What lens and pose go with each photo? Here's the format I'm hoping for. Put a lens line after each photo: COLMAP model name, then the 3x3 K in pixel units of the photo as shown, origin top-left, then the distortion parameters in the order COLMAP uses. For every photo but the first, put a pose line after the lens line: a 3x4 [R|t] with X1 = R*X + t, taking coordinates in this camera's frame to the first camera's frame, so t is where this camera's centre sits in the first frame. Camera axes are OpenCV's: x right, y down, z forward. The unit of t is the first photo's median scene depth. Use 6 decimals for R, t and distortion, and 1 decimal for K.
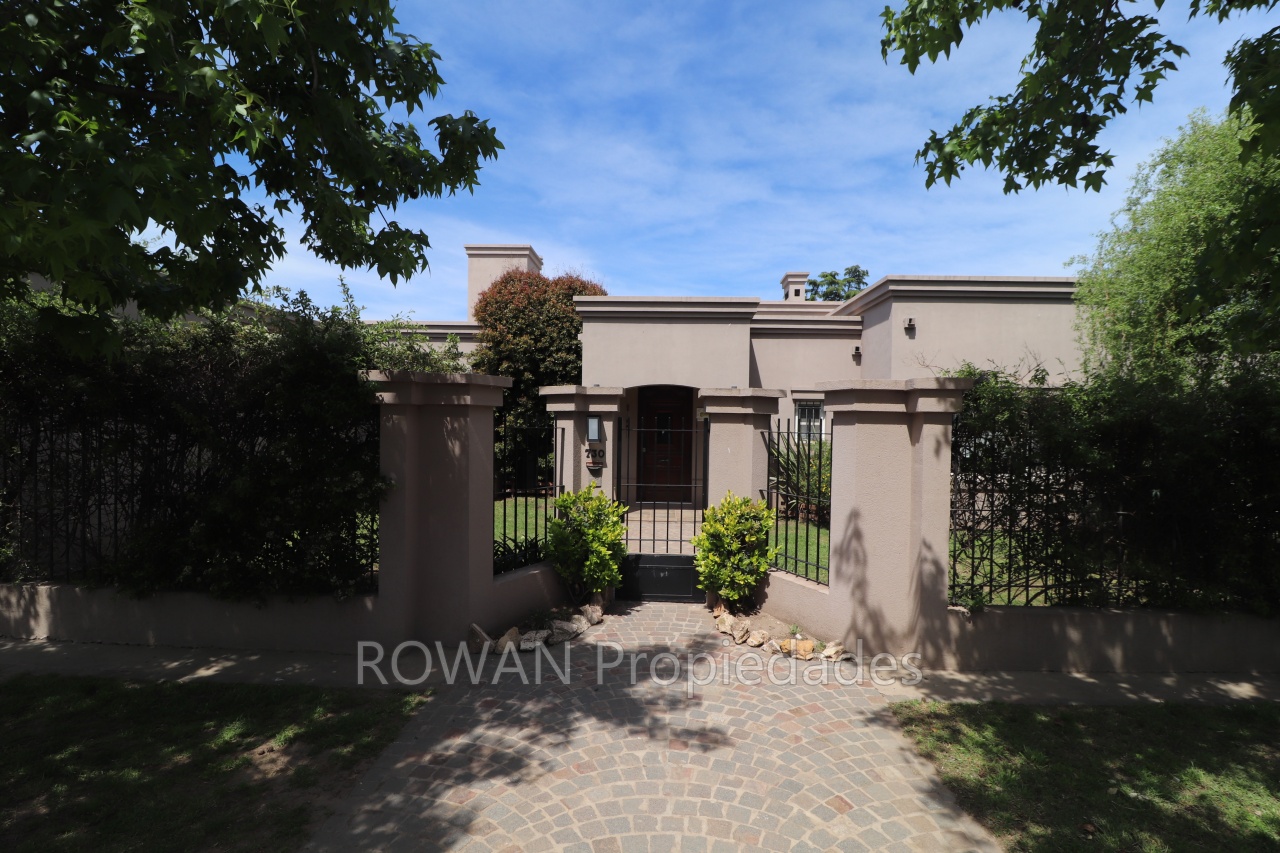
lens RADIAL K [[593.5, 0, 649.0], [0, 593.5, 433.0], [0, 0, 1]] dist [-0.000066, -0.014493]
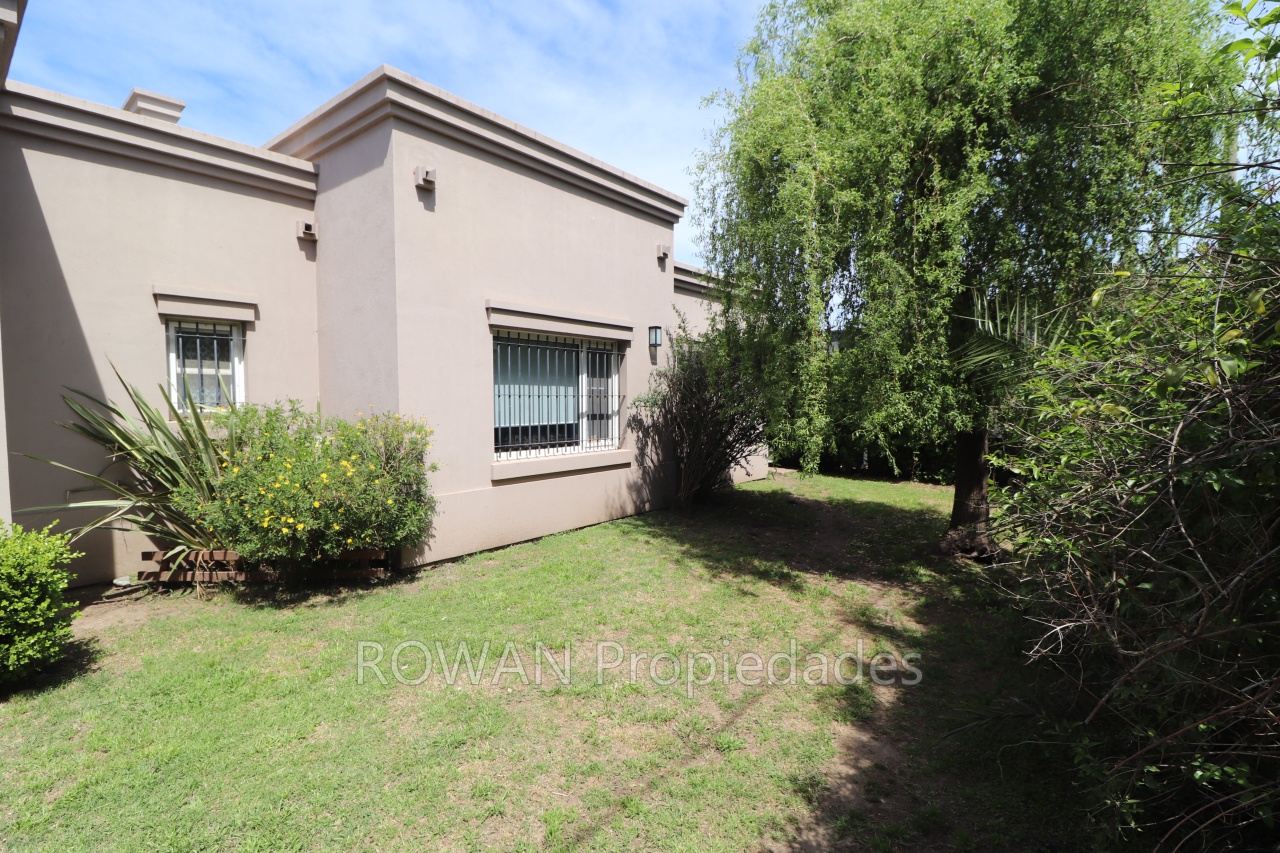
lens RADIAL K [[593.5, 0, 649.0], [0, 593.5, 433.0], [0, 0, 1]] dist [-0.000066, -0.014493]
pose [[0.602164, -0.062230, 0.795944, 0.102433], [0.016823, 0.997725, 0.065278, 0.008014], [-0.798195, -0.025918, 0.601841, 0.422781]]
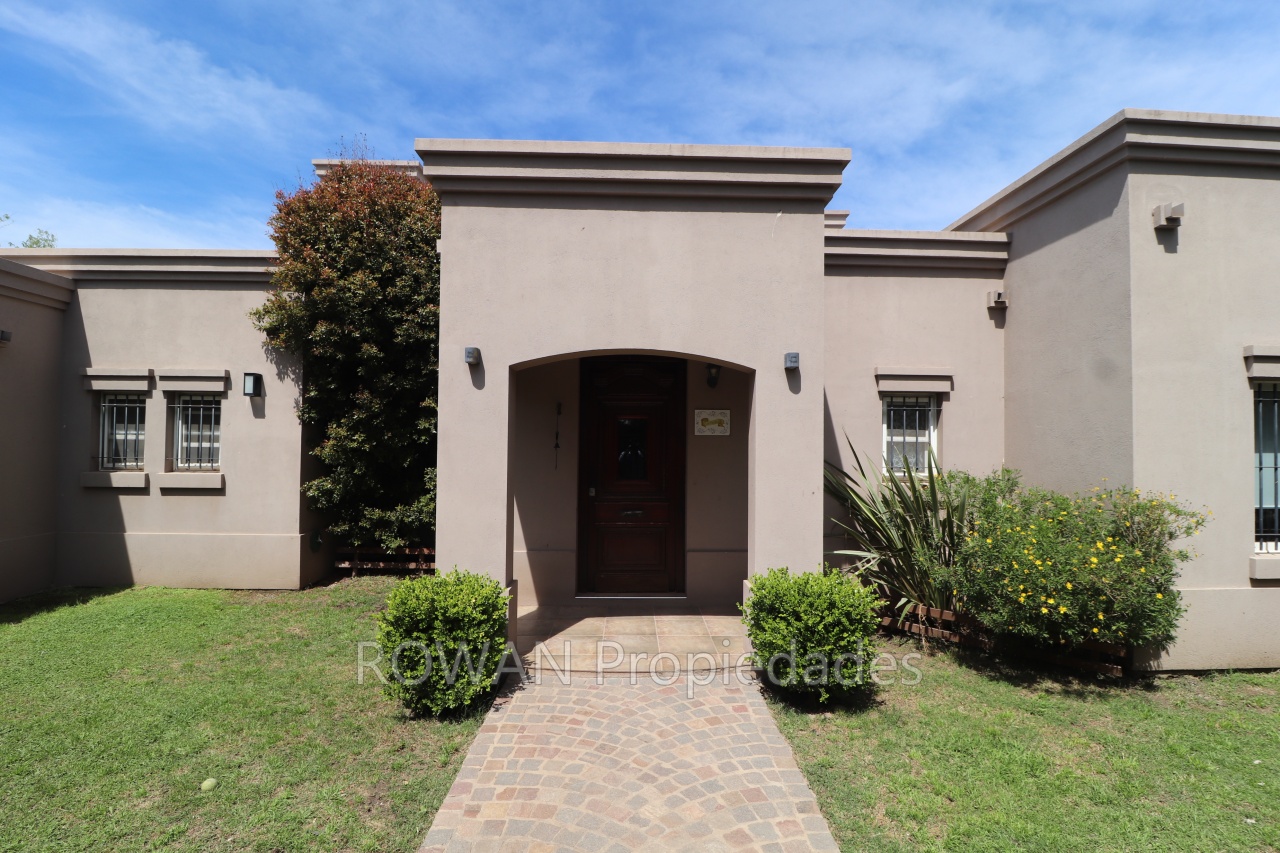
lens RADIAL K [[593.5, 0, 649.0], [0, 593.5, 433.0], [0, 0, 1]] dist [-0.000066, -0.014493]
pose [[0.998276, -0.003859, 0.058561, 0.011016], [0.005676, 0.999507, -0.030882, -0.006027], [-0.058413, 0.031161, 0.997806, 0.471837]]
